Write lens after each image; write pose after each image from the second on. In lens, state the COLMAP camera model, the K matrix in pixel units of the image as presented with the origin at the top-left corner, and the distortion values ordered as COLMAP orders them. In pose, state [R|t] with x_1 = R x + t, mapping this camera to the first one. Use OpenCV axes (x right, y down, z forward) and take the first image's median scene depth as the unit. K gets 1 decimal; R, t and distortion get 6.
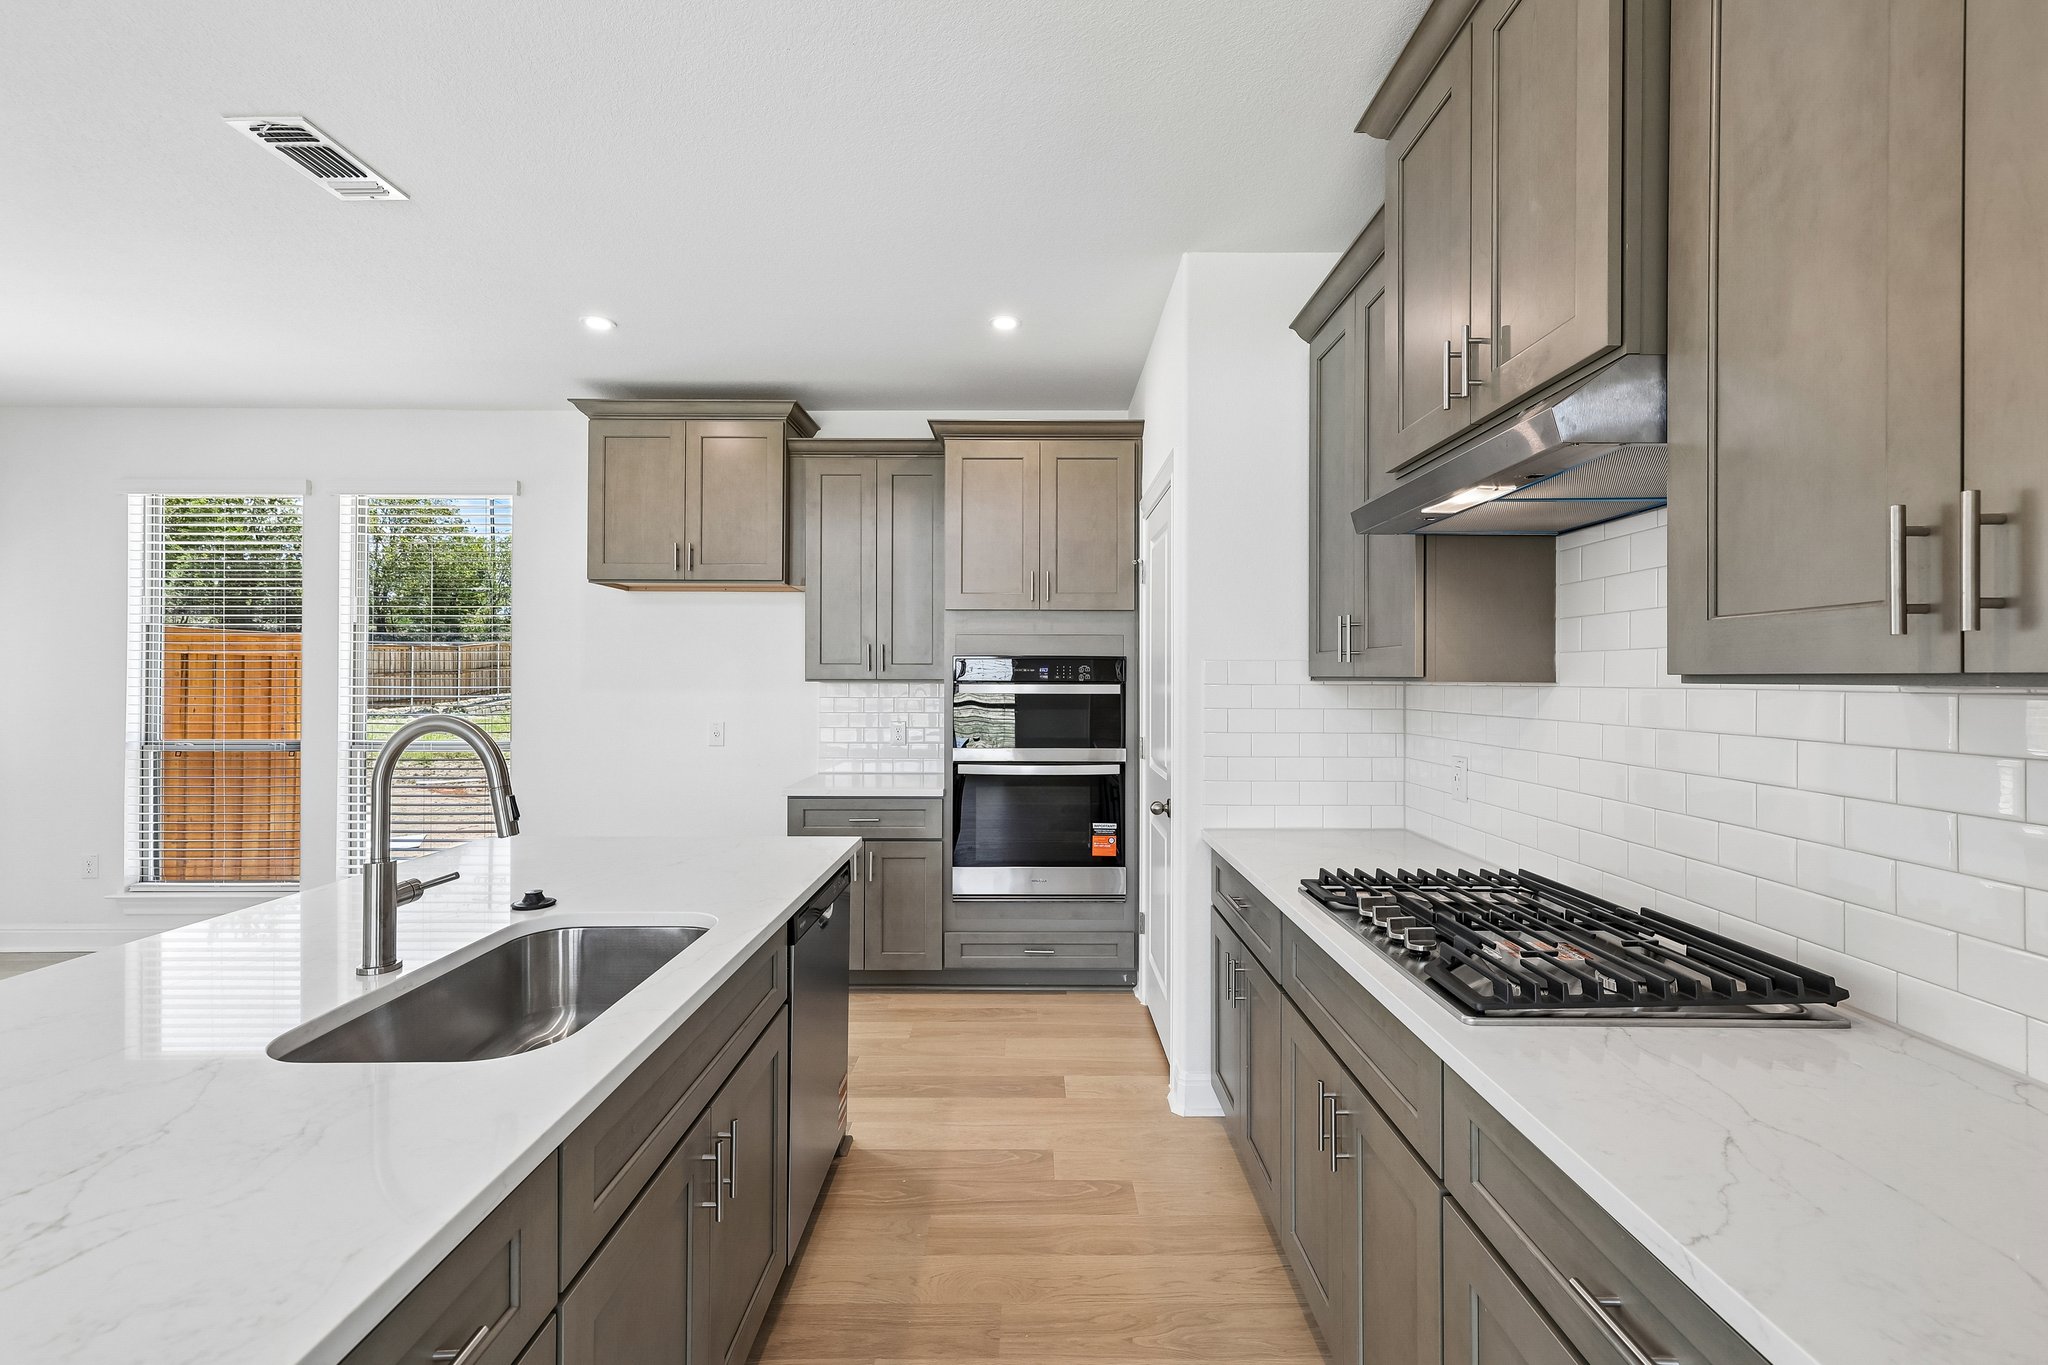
lens RADIAL K [[873.5, 0, 1026.8], [0, 873.5, 669.6], [0, 0, 1]] dist [0.009501, 0.000629]
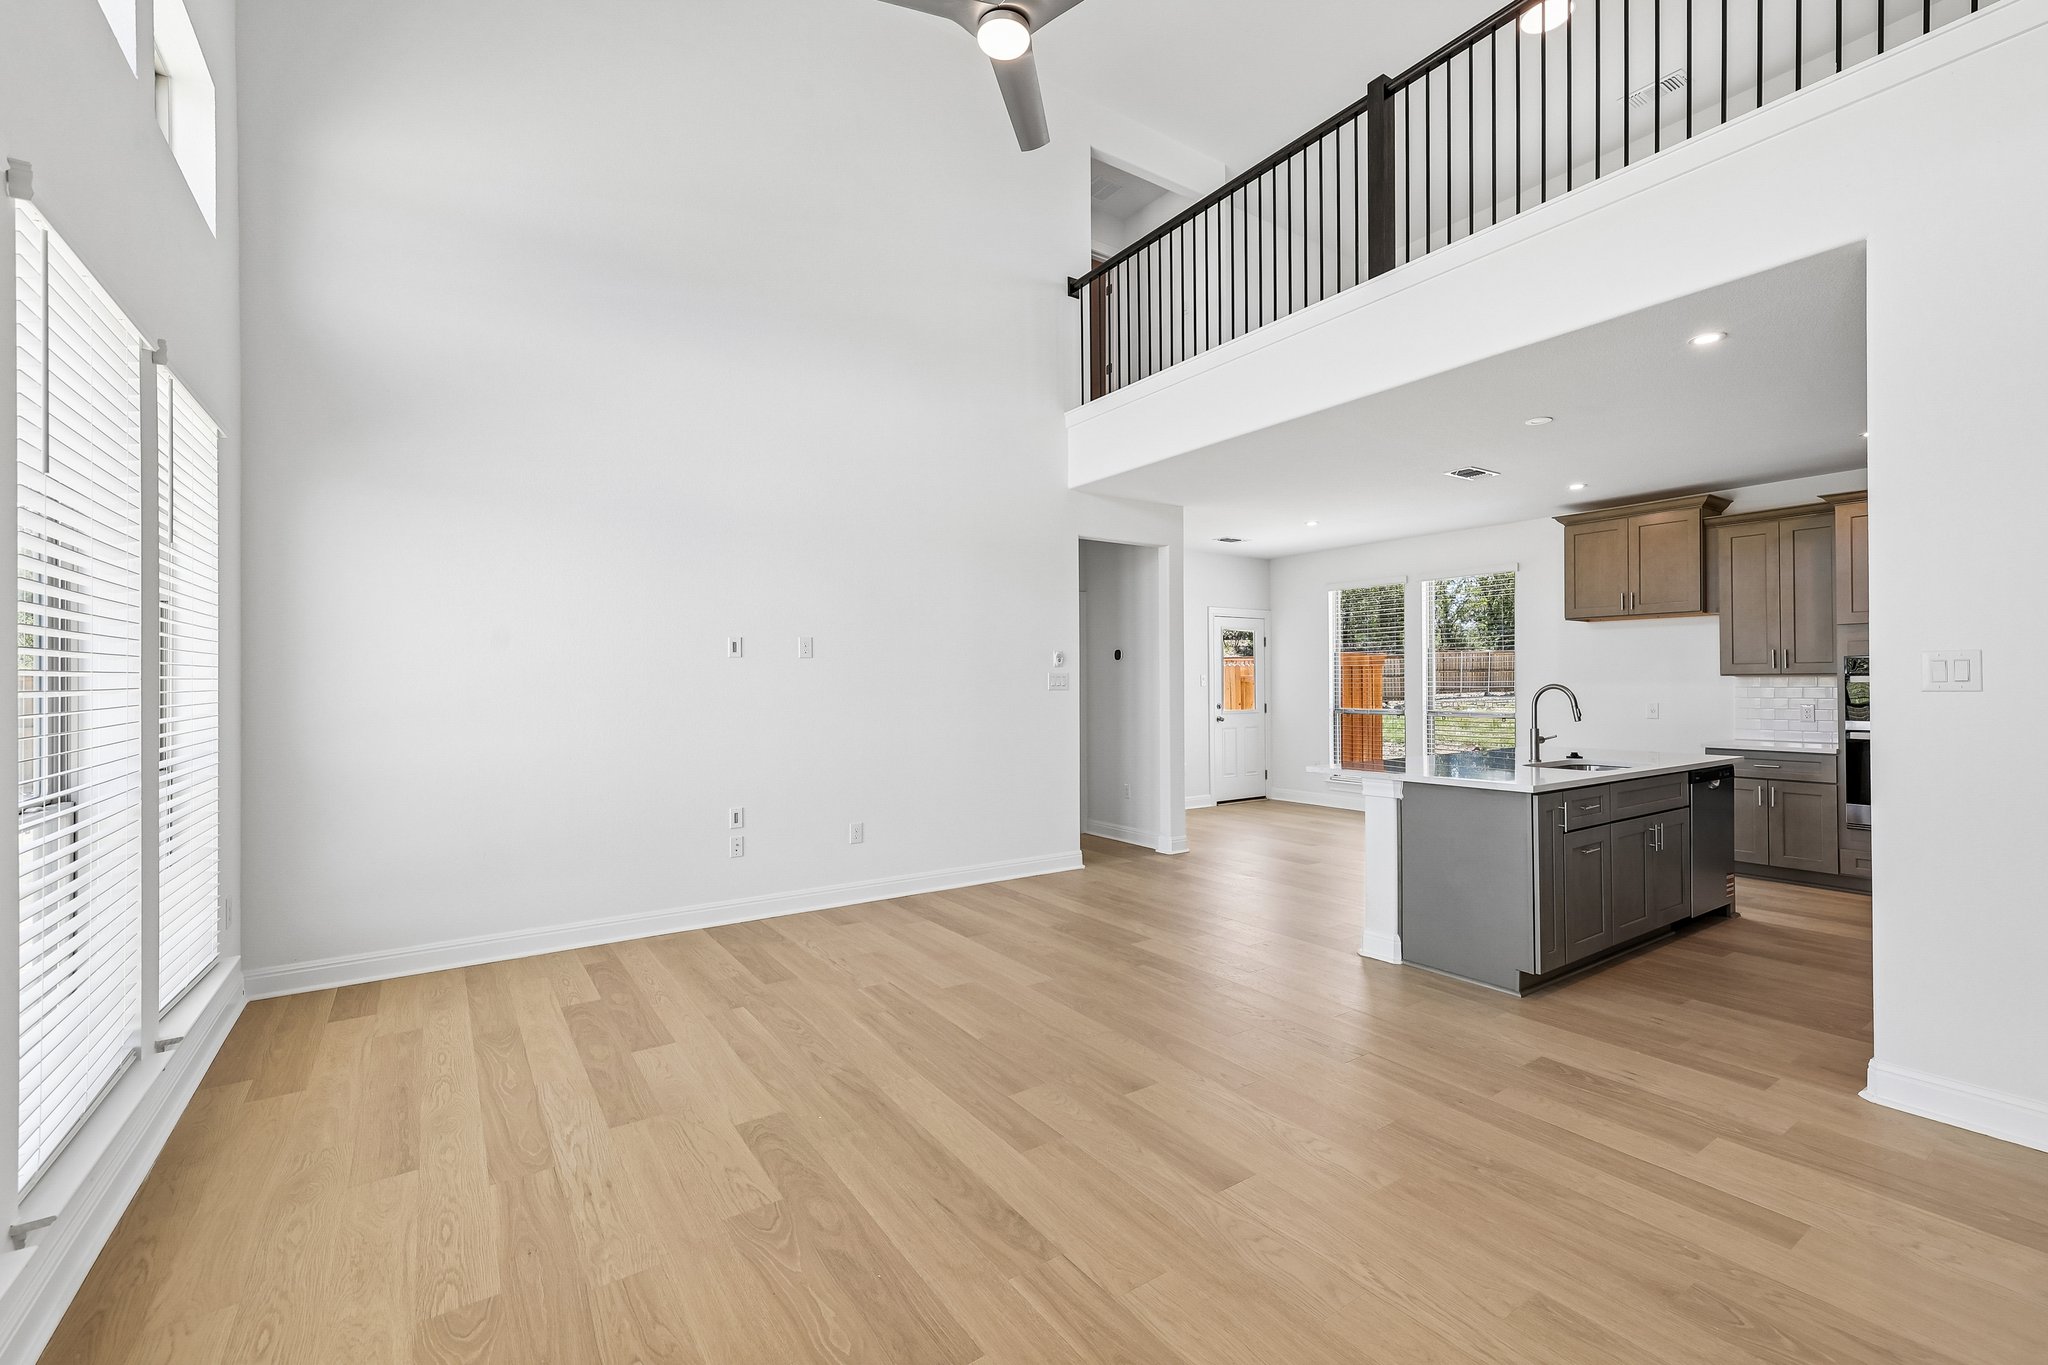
lens RADIAL K [[873.5, 0, 1034.1], [0, 873.5, 678.1], [0, 0, 1]] dist [0.009501, 0.000629]
pose [[0.579149, -0.009572, -0.815166, 0.295460], [0.014594, 0.999893, -0.001372, 0.002378], [0.815091, -0.011102, 0.579226, -0.839413]]
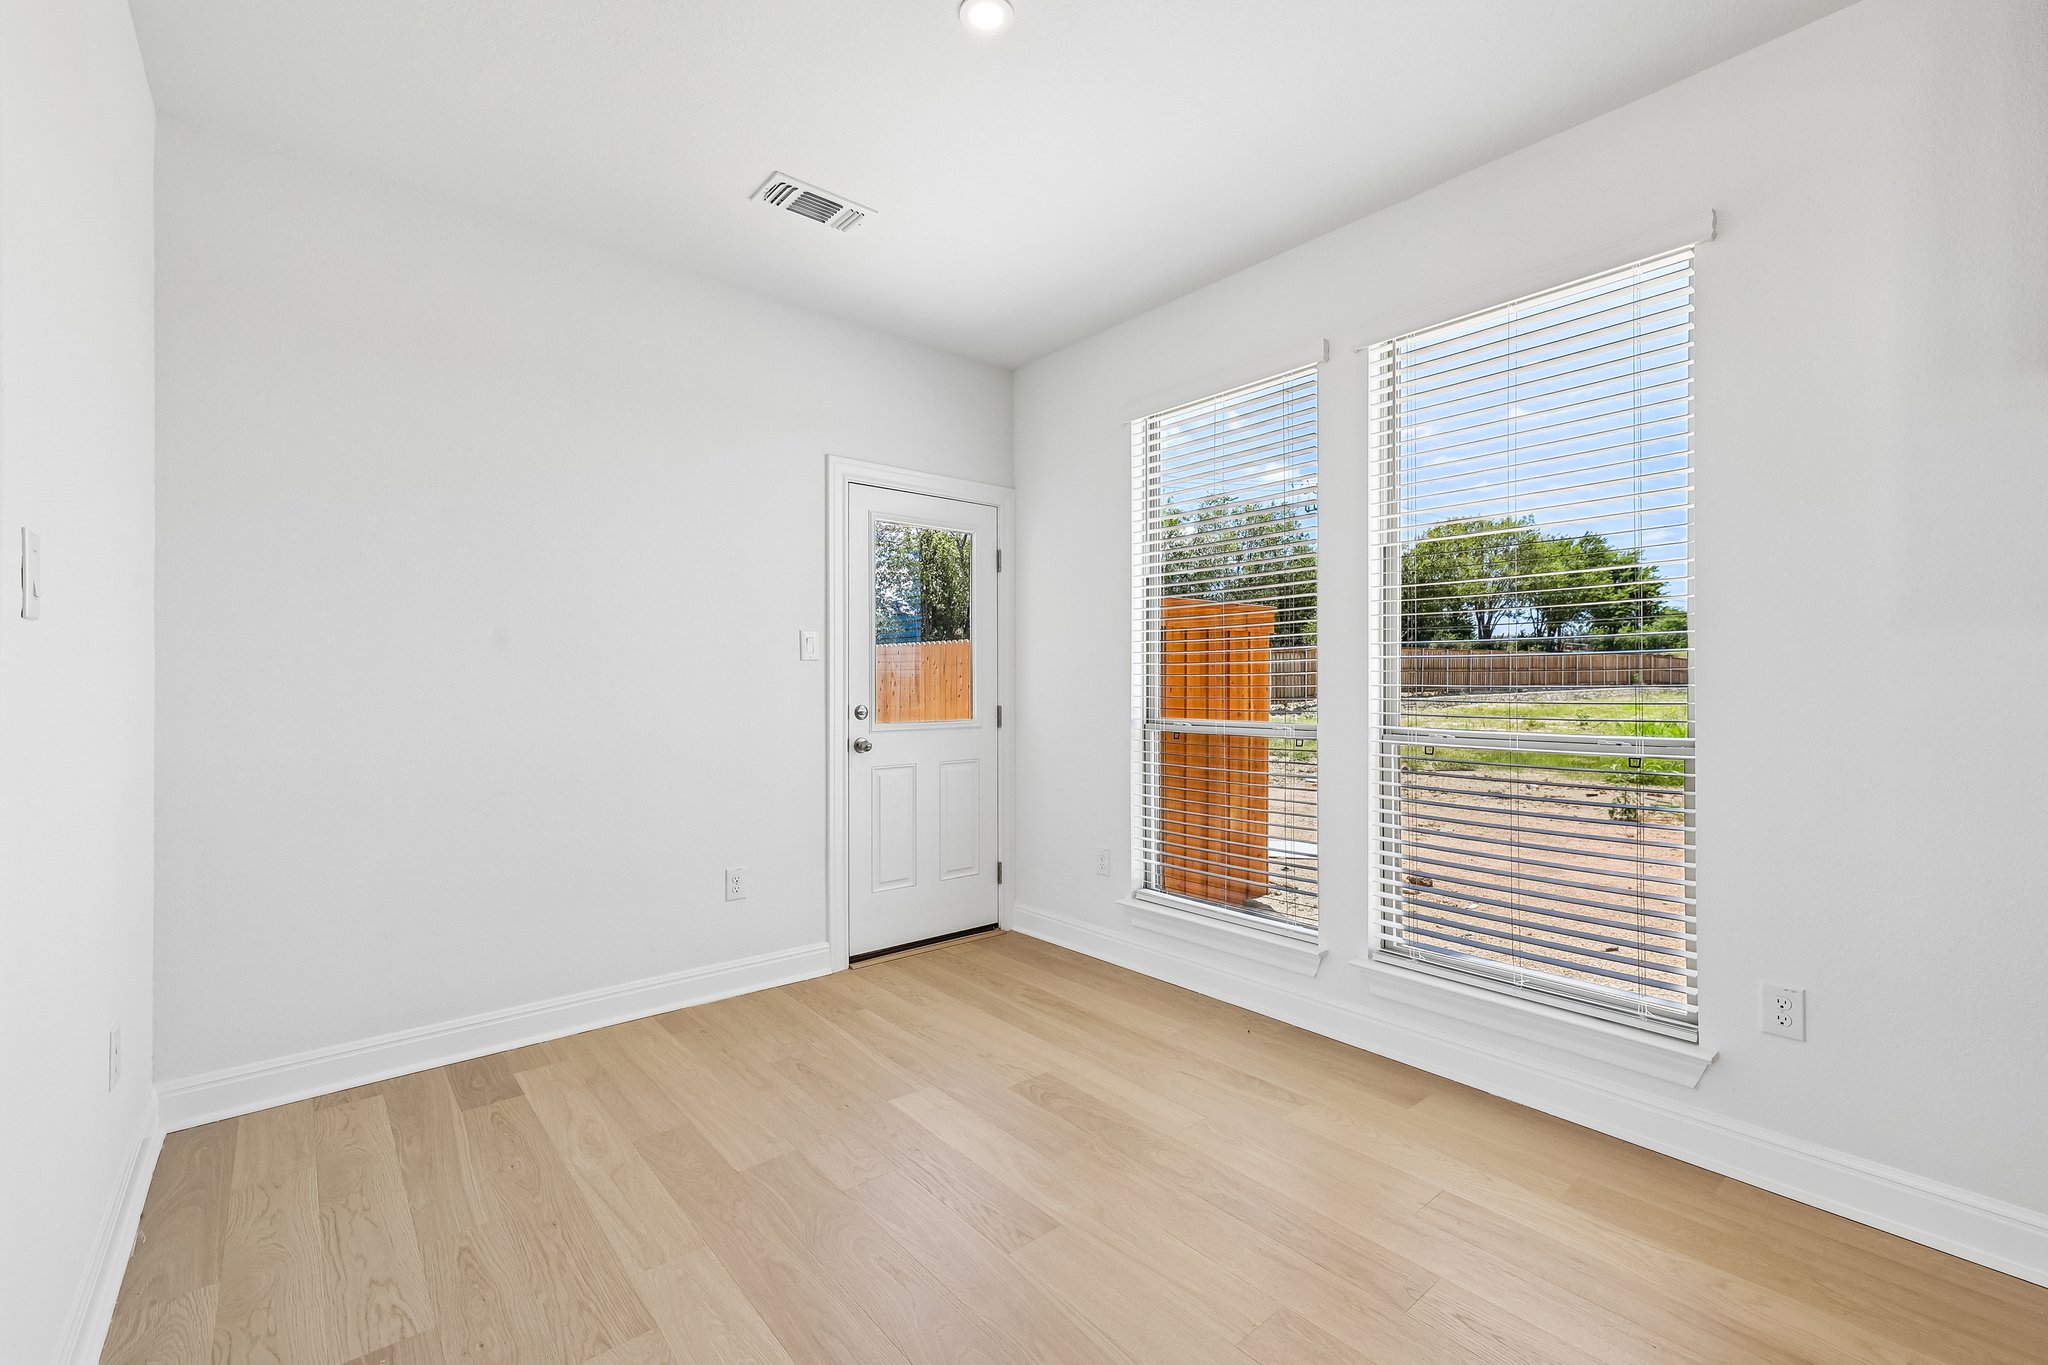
lens RADIAL K [[873.5, 0, 1018.5], [0, 873.5, 684.6], [0, 0, 1]] dist [0.009501, 0.000629]
pose [[0.647595, -0.002378, -0.761981, -0.491751], [0.007211, 0.999969, 0.003007, 0.049625], [0.761951, -0.007442, 0.647592, 0.410797]]
